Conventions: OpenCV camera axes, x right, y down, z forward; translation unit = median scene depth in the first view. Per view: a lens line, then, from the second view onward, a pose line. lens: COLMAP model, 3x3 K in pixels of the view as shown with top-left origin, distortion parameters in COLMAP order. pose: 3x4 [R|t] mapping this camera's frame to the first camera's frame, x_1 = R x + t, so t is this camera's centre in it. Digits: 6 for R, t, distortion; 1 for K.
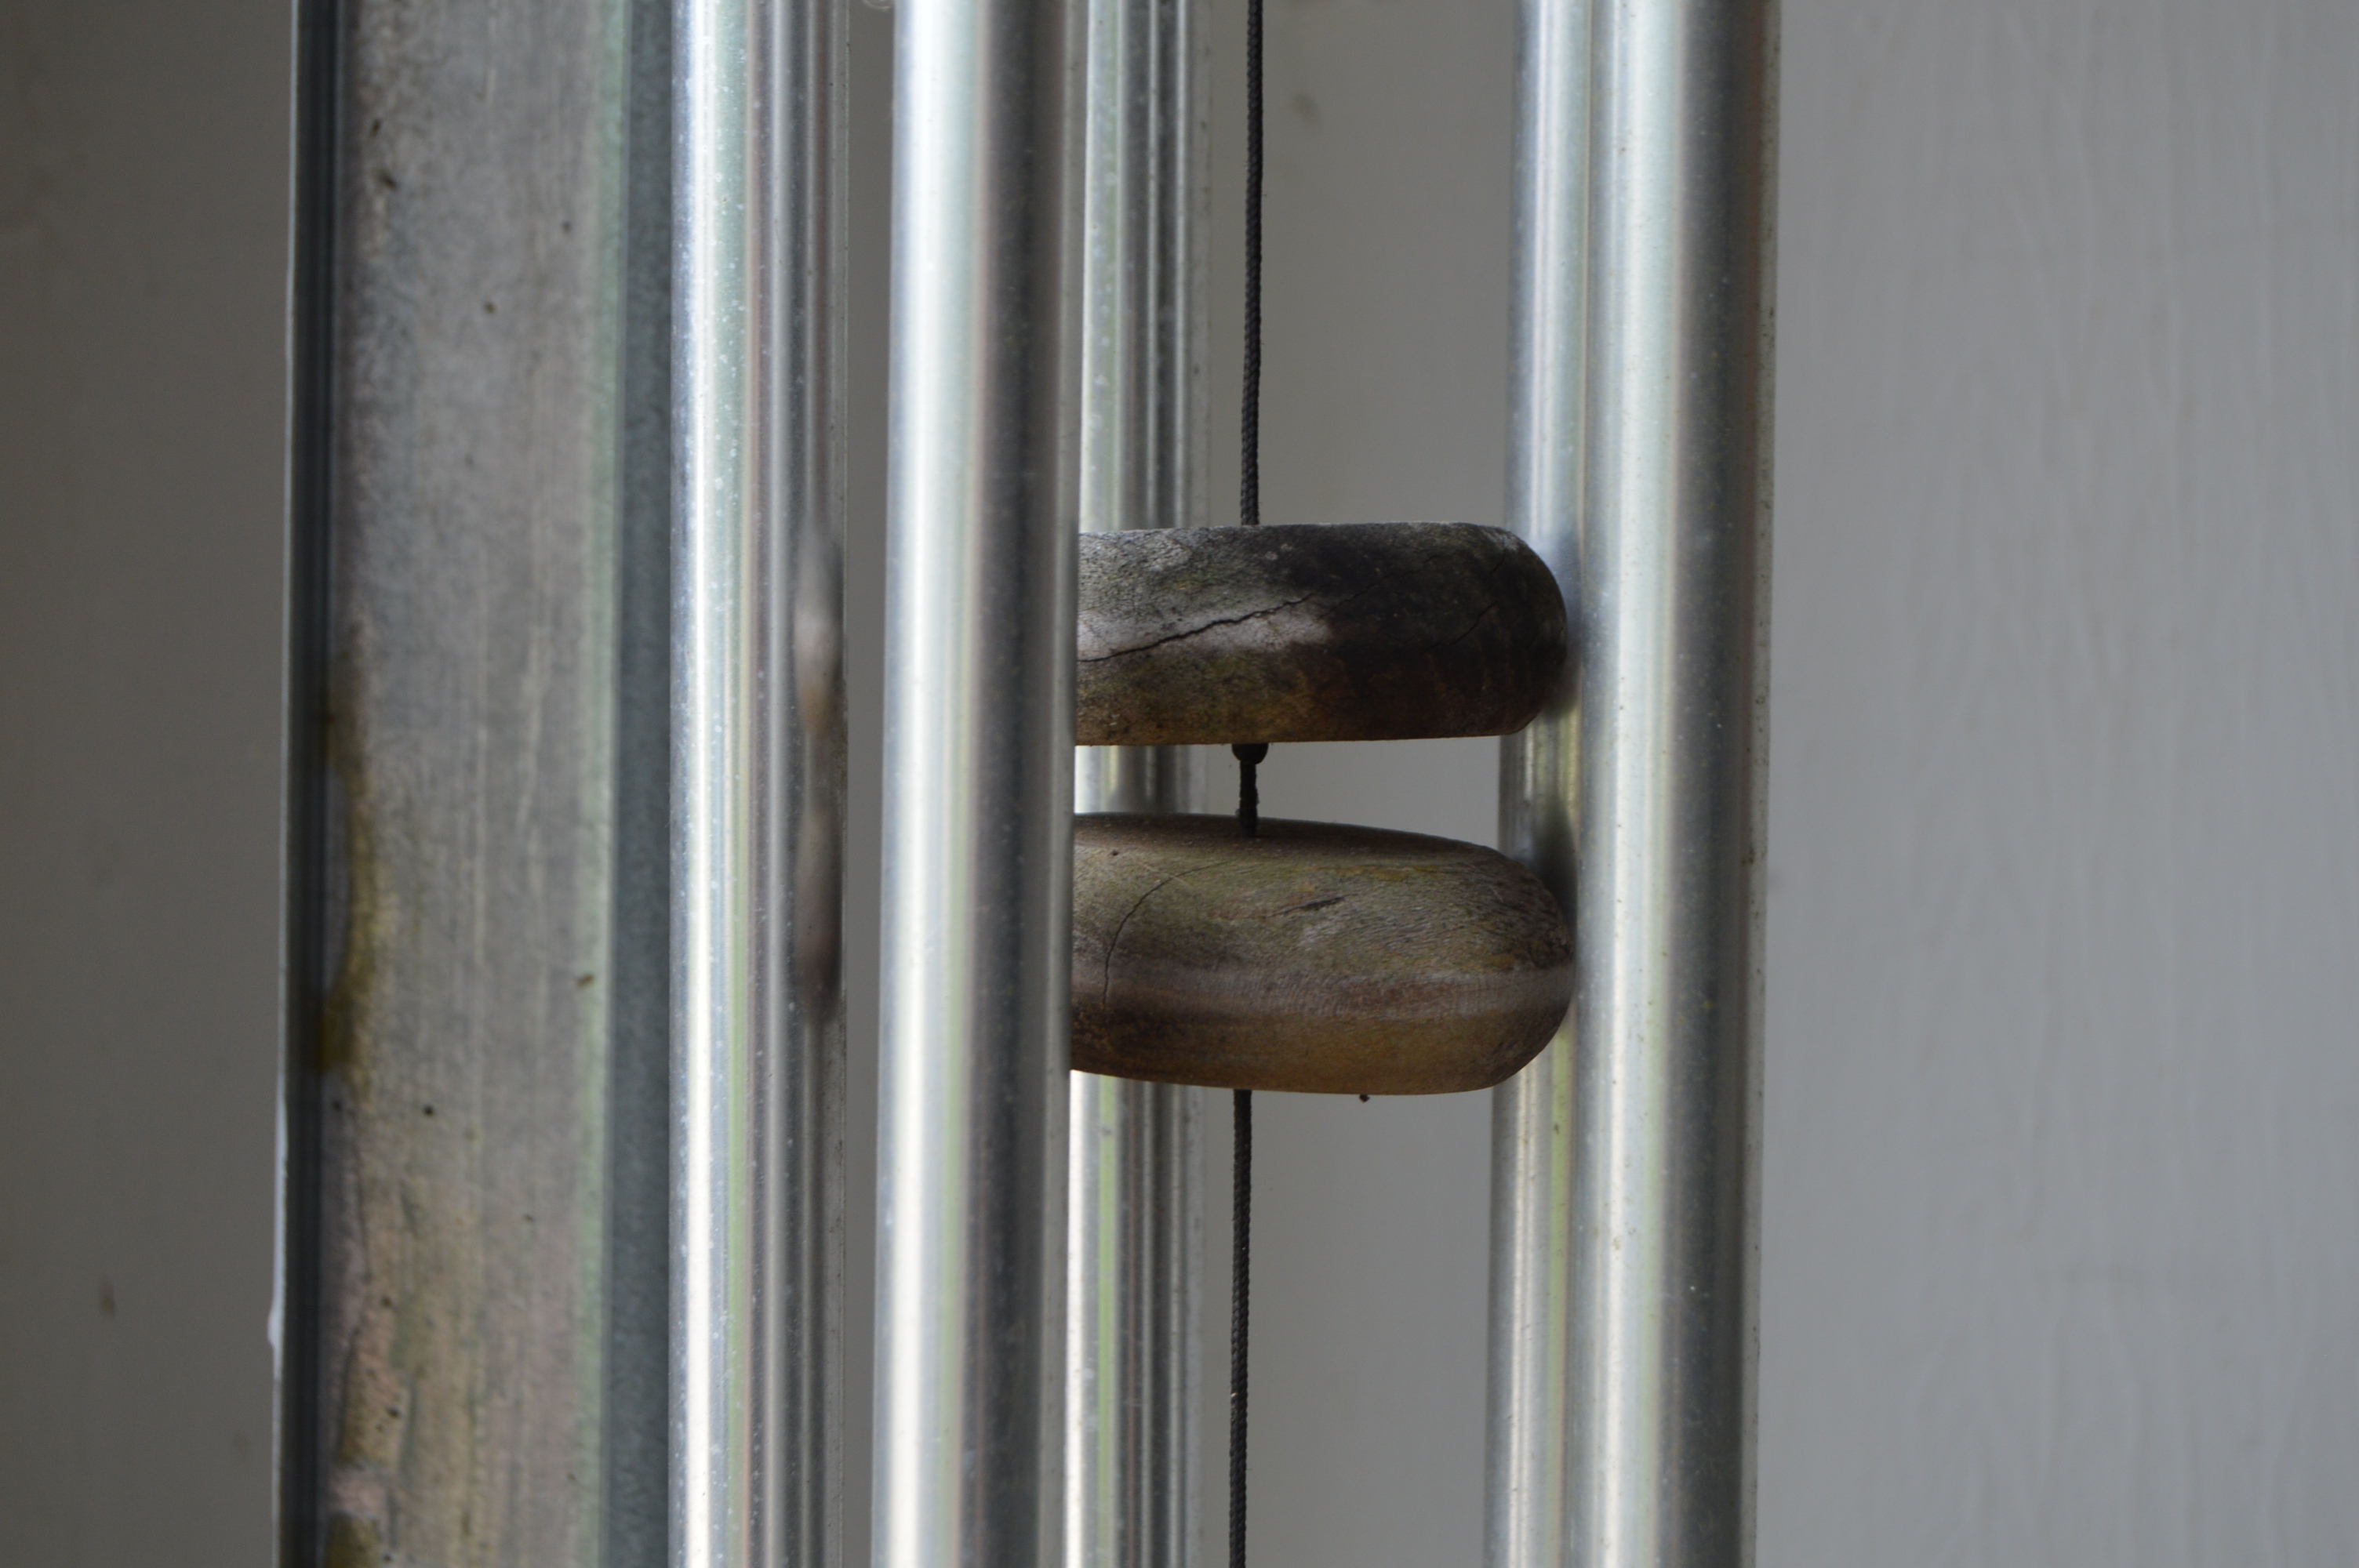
lens RADIAL K [[5494.5, 0, 1179.5], [0, 5494.5, 784.0], [0, 0, 1]] dist [-0.016770, 0.072701]
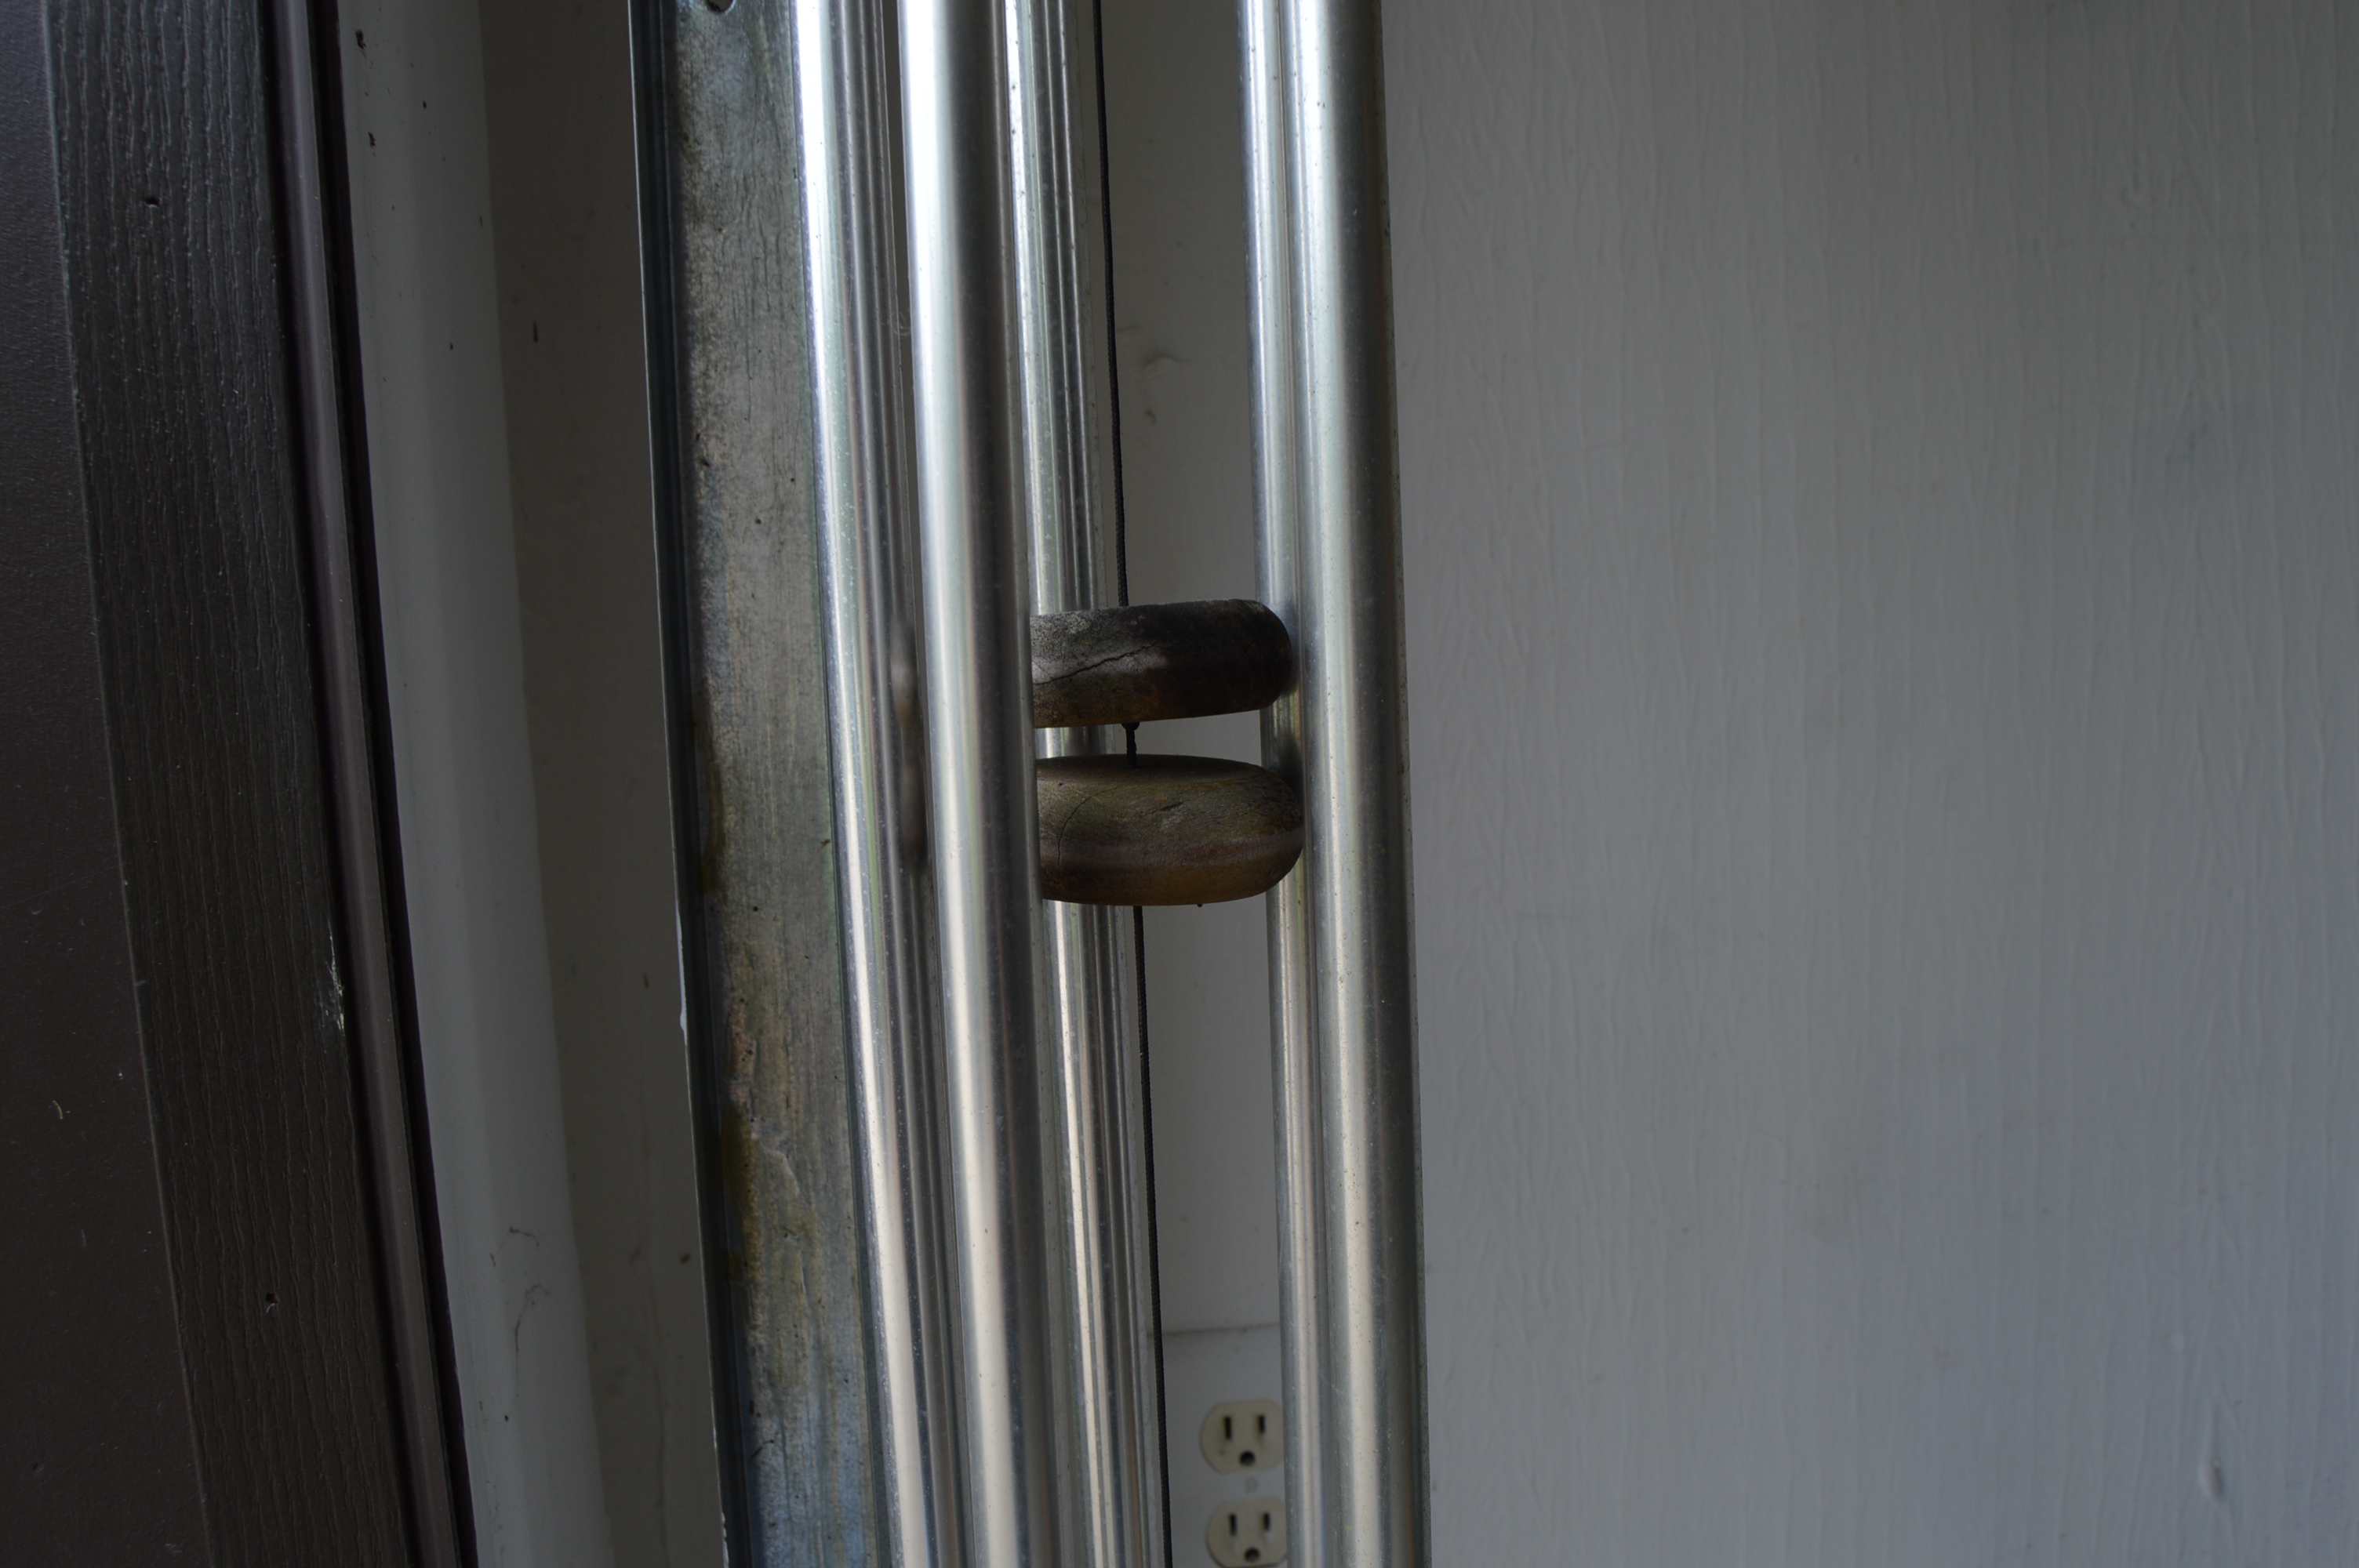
lens RADIAL K [[1822.5, 0, 1191.5], [0, 1822.5, 785.5], [0, 0, 1]] dist [-0.058443, -0.000432]
pose [[0.997895, -0.058014, 0.028988, 0.012911], [0.056433, 0.997016, 0.052676, -0.015905], [-0.031957, -0.050930, 0.998191, 0.341215]]
